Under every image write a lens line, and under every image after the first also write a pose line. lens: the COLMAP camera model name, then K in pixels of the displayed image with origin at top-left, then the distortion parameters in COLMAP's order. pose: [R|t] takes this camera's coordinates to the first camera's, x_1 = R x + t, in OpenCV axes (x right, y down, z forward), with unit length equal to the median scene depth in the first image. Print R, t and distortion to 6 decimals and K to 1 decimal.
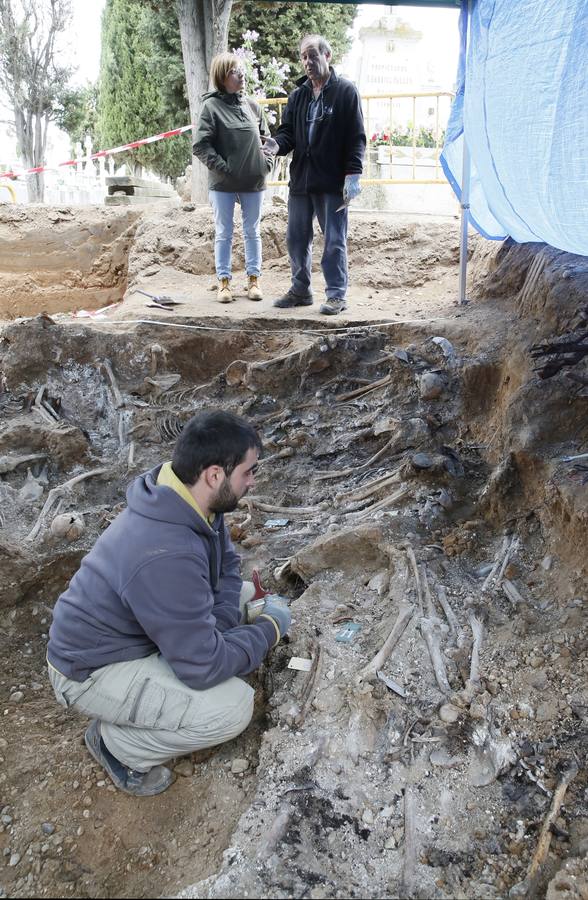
lens RADIAL K [[703.6, 0, 338.2], [0, 703.6, 386.0], [0, 0, 1]] dist [-0.100236, 0.061744]
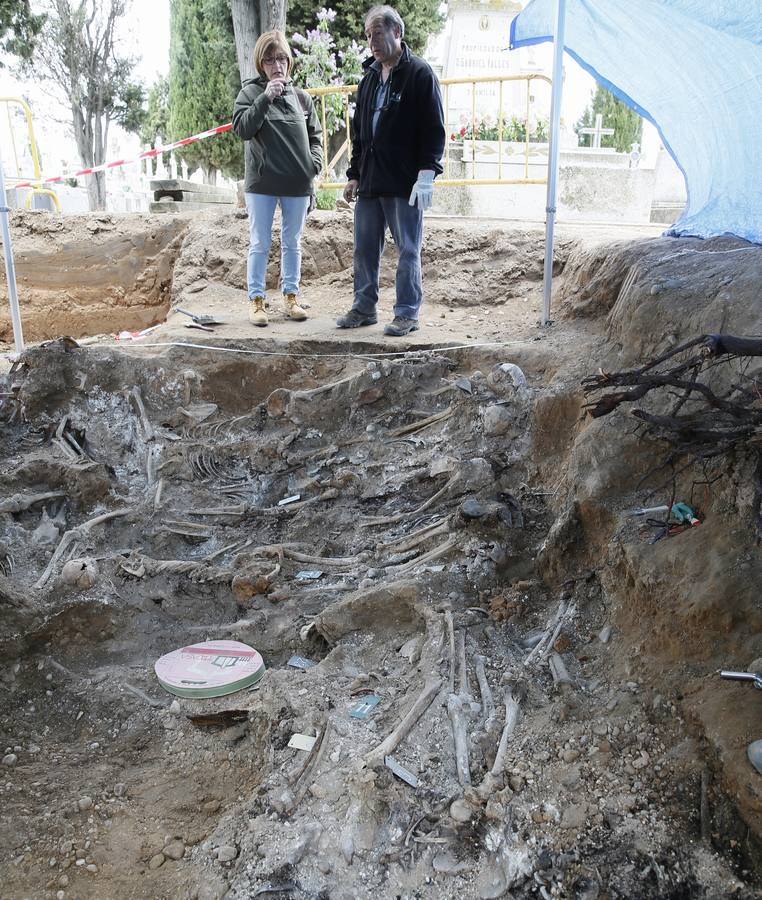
lens RADIAL K [[774.3, 0, 375.2], [0, 774.3, 470.9], [0, 0, 1]] dist [-0.091760, 0.044412]
pose [[0.996697, 0.016436, -0.079524, 0.058379], [-0.010707, 0.997352, 0.071940, -0.005102], [0.080496, -0.070851, 0.994234, 0.040558]]
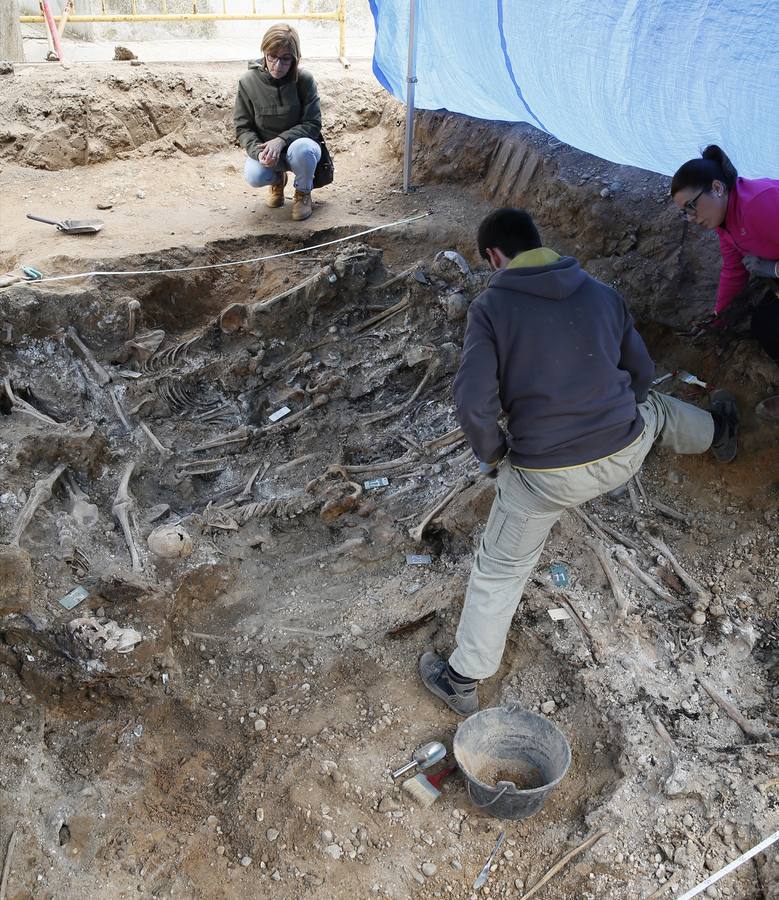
lens RADIAL K [[895.8, 0, 369.8], [0, 895.8, 426.1], [0, 0, 1]] dist [-0.055078, 0.000000]
pose [[0.901290, -0.205938, 0.381137, -0.468182], [0.097003, 0.953382, 0.285749, -0.202719], [-0.422216, -0.220571, 0.879251, -0.072459]]
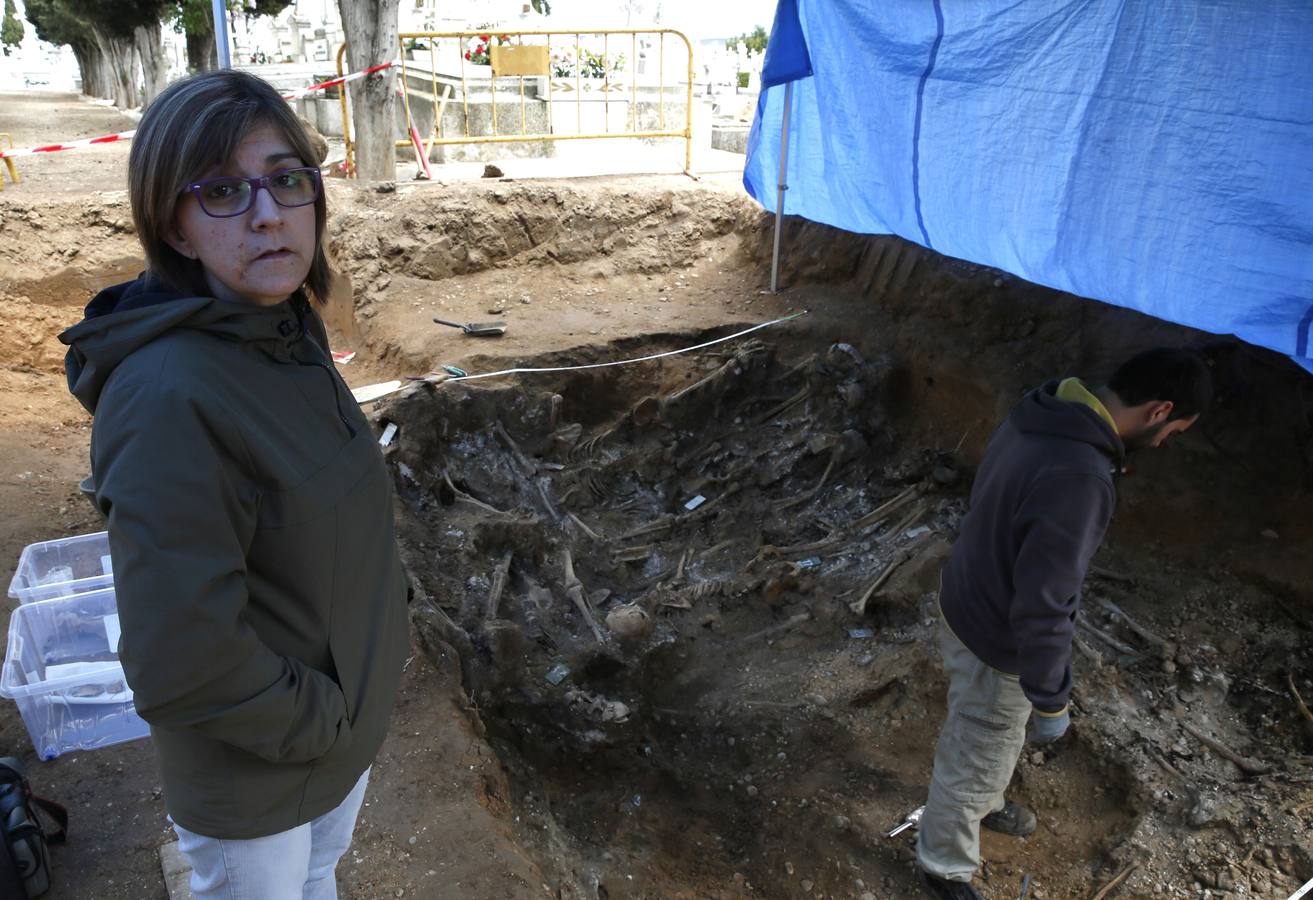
lens RADIAL K [[938.6, 0, 602.1], [0, 938.6, 443.1], [0, 0, 1]] dist [-0.100962, 0.067559]
pose [[0.898341, -0.183726, 0.399035, -0.721255], [0.124634, 0.977612, 0.169532, -0.200415], [-0.421249, -0.102565, 0.901127, -0.060082]]
